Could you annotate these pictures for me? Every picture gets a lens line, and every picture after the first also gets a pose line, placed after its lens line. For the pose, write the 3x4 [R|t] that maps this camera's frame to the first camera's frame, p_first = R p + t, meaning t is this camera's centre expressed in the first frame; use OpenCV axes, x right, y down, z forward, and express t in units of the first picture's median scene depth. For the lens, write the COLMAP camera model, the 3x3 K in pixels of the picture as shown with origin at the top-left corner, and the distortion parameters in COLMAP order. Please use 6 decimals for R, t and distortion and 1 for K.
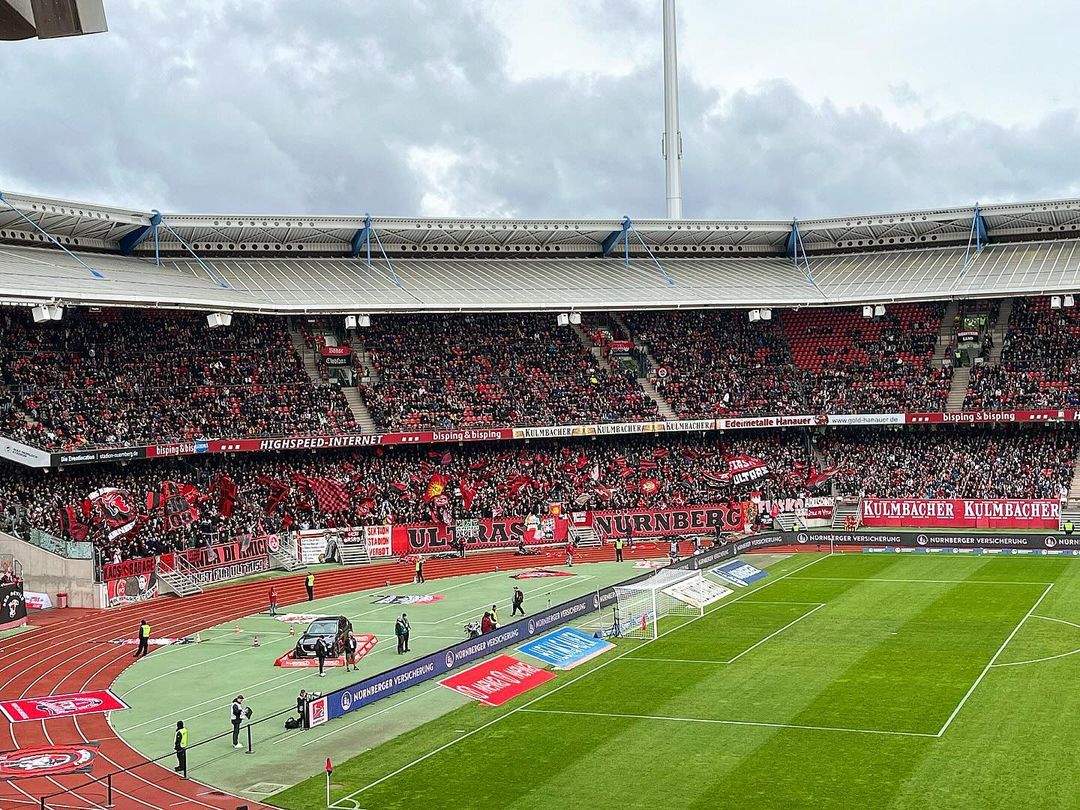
lens RADIAL K [[1472.1, 0, 539.8], [0, 1472.1, 428.0], [0, 0, 1]] dist [0.181434, -0.770934]
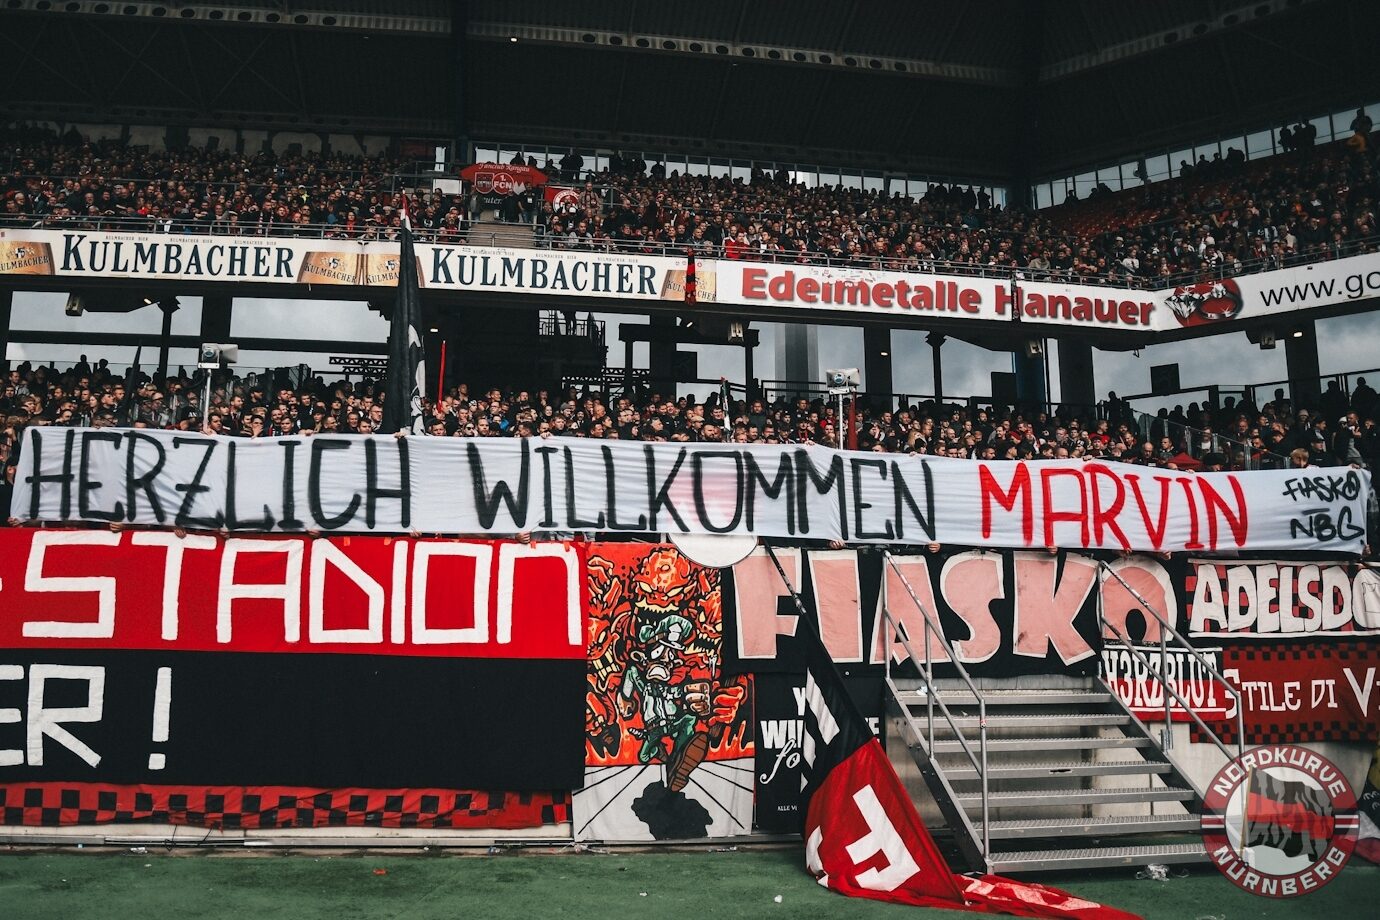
lens RADIAL K [[1073.2, 0, 629.4], [0, 1073.2, 509.8], [0, 0, 1]] dist [-0.122931, 0.063650]
pose [[0.971855, 0.006597, -0.235489, 0.165016], [-0.045624, 0.985954, -0.160667, 0.061862], [0.231121, 0.166889, 0.958505, 0.964282]]
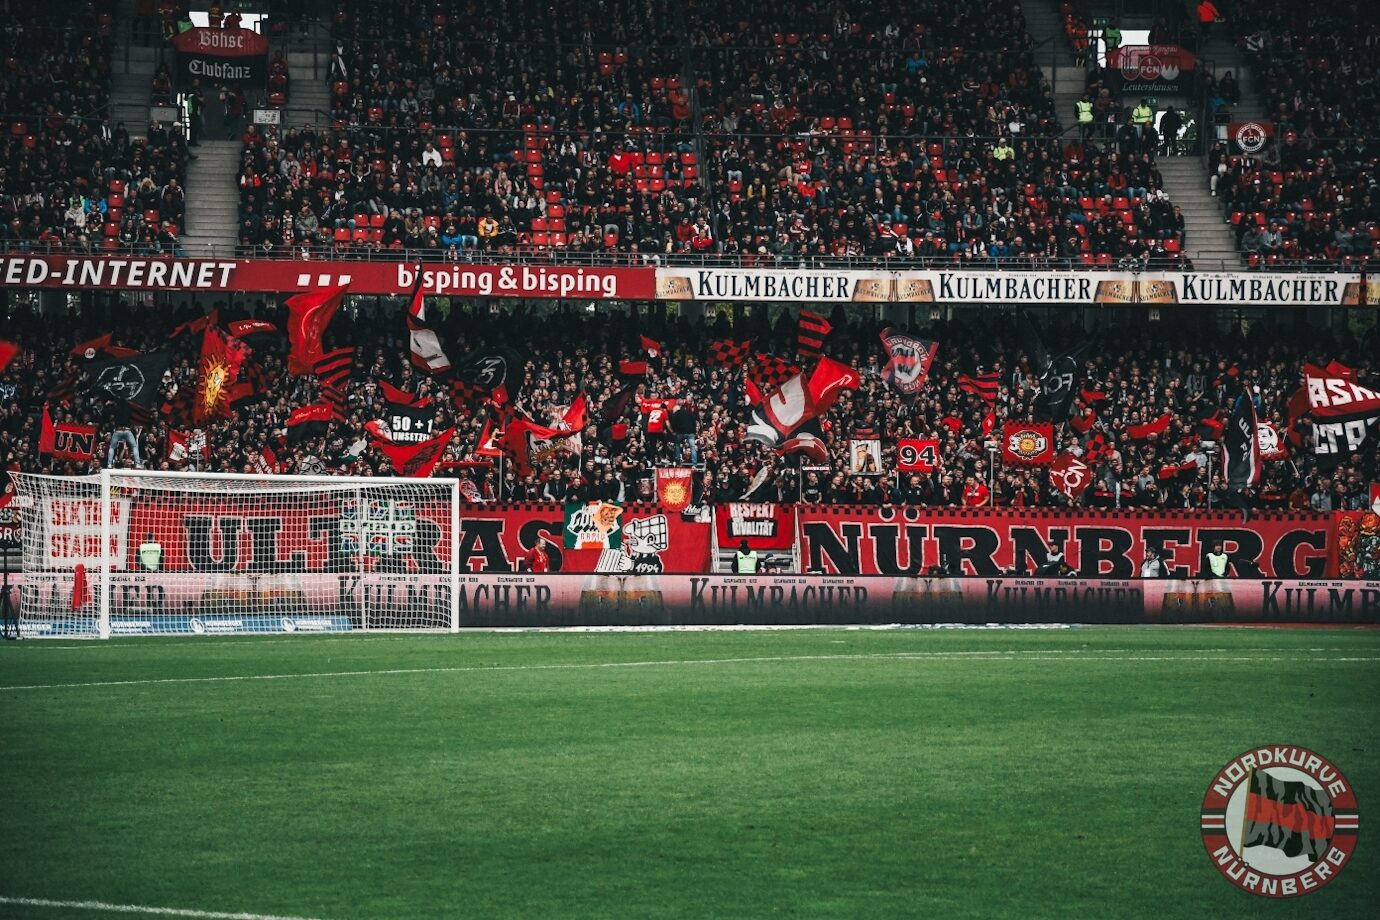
lens RADIAL K [[4213.3, 0, 690.0], [0, 4213.3, 460.0], [0, 0, 1]] dist [0.795557, 1.425373]
pose [[0.958291, 0.036091, -0.283505, 0.268873], [-0.048887, 0.998074, -0.038186, 0.082552], [0.281580, 0.050453, 0.958210, 0.126359]]
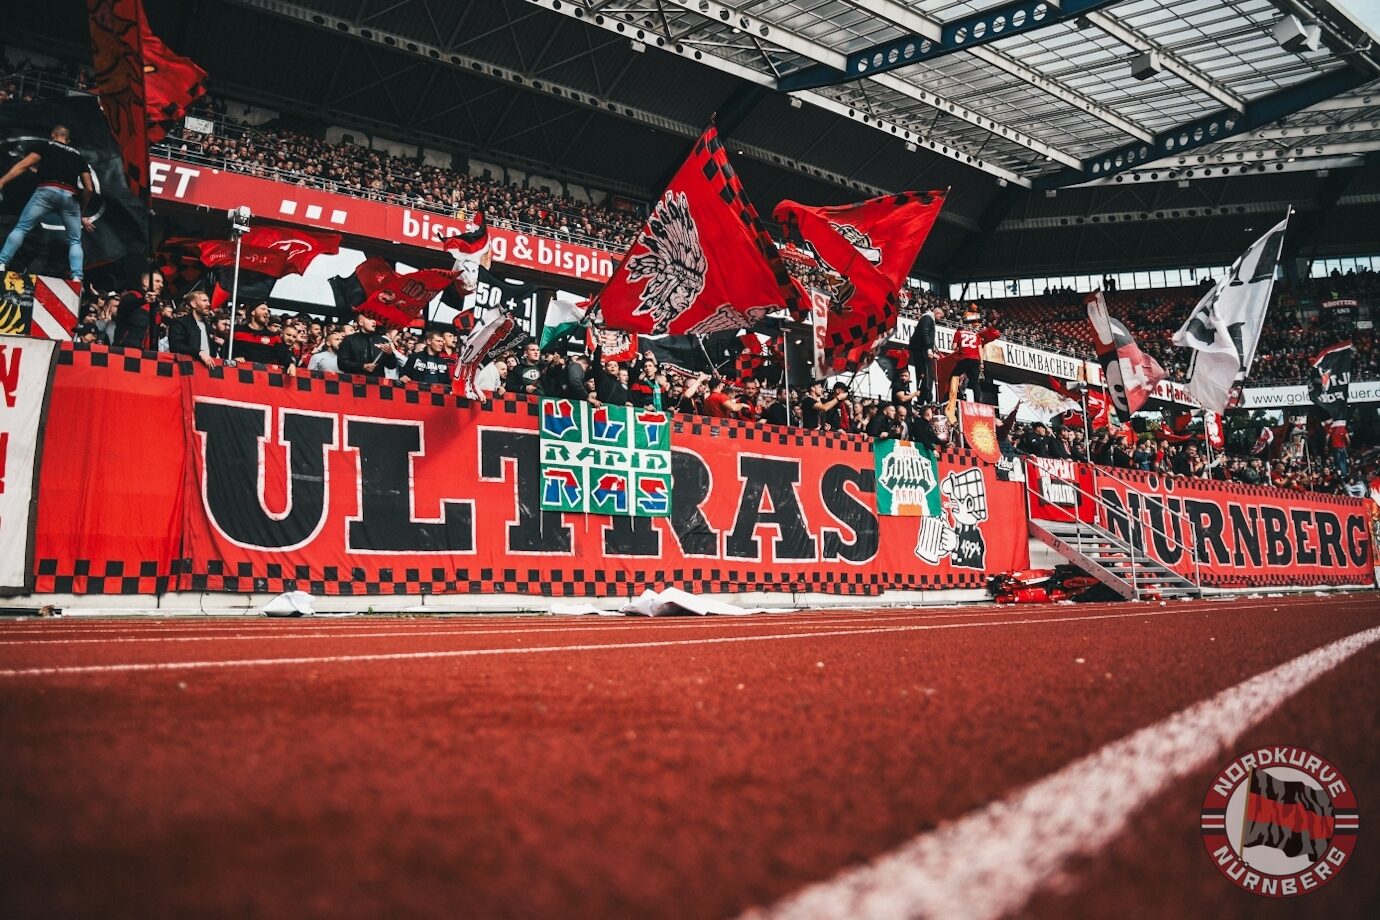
lens RADIAL K [[965.3, 0, 682.3], [0, 965.3, 455.2], [0, 0, 1]] dist [-0.128621, 0.072494]
pose [[0.971991, 0.049687, 0.229704, -0.063038], [-0.003448, 0.980305, -0.197461, 0.085241], [-0.234991, 0.191138, 0.953019, 0.867669]]
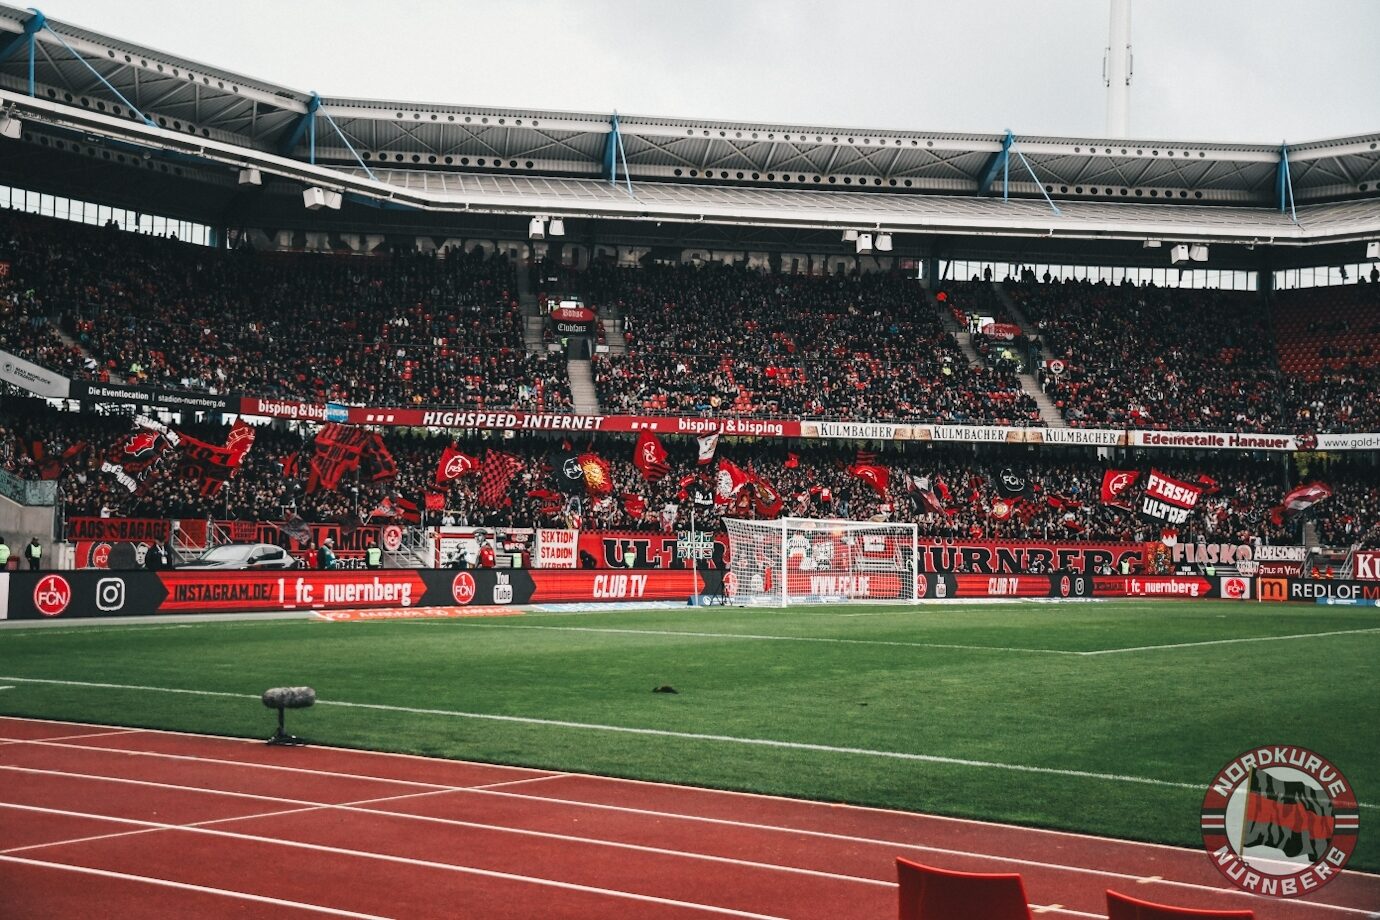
lens RADIAL K [[1827.2, 0, 690.0], [0, 1827.2, 460.0], [0, 0, 1]] dist [0.136167, 0.286382]
pose [[0.976417, 0.040085, -0.212141, 0.116908], [-0.056321, 0.995881, -0.071055, 0.085317], [0.208419, 0.081327, 0.974652, 0.190086]]
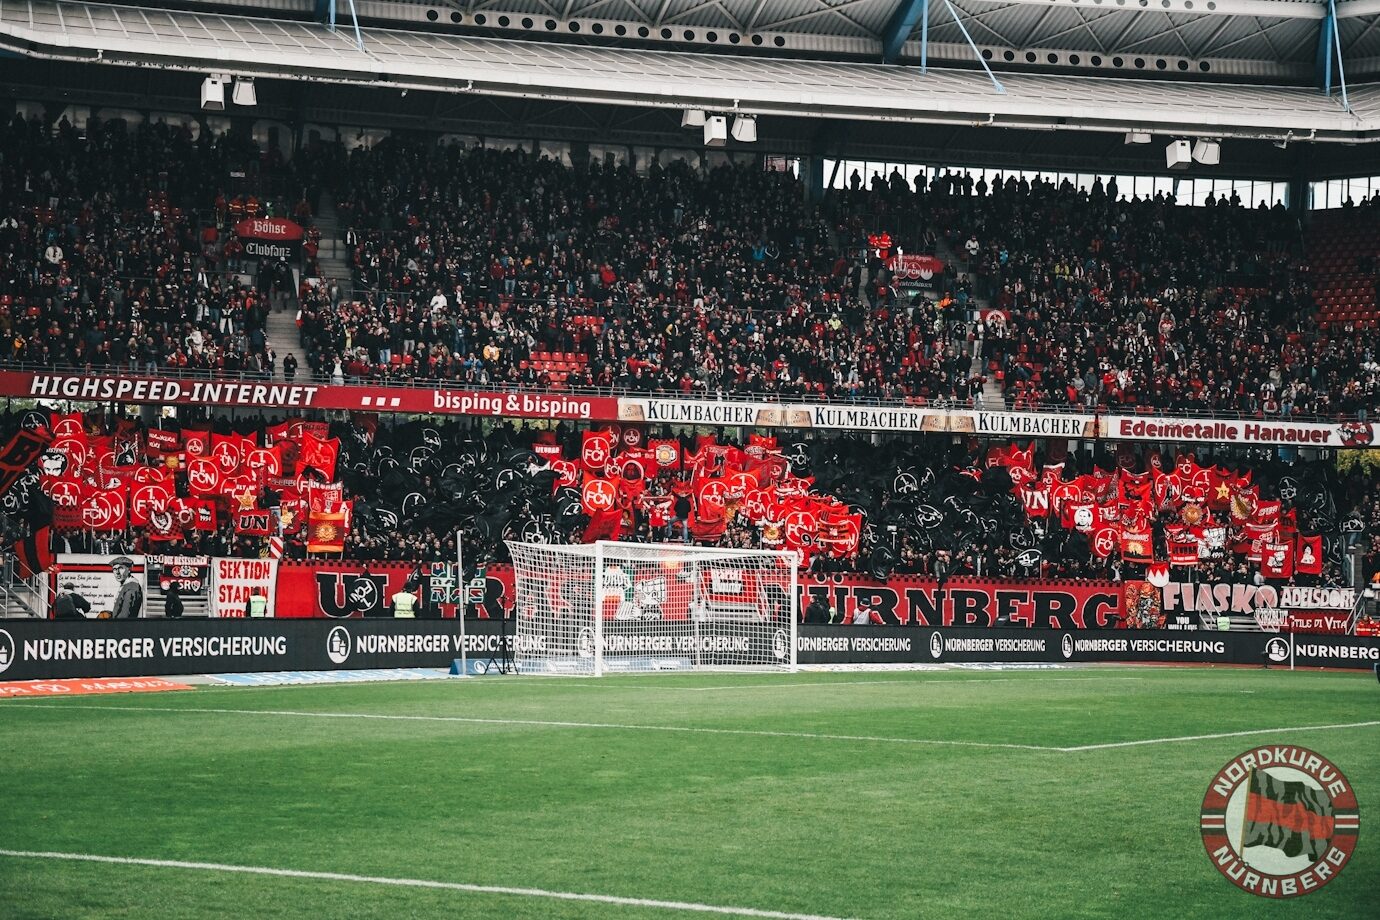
lens RADIAL K [[2716.6, 0, 676.6], [0, 2716.6, 481.3], [0, 0, 1]] dist [0.350666, 0.576708]
pose [[0.990521, 0.049017, -0.128320, 0.113343], [-0.057957, 0.996076, -0.066883, 0.085290], [0.124538, 0.073686, 0.989475, 0.198997]]
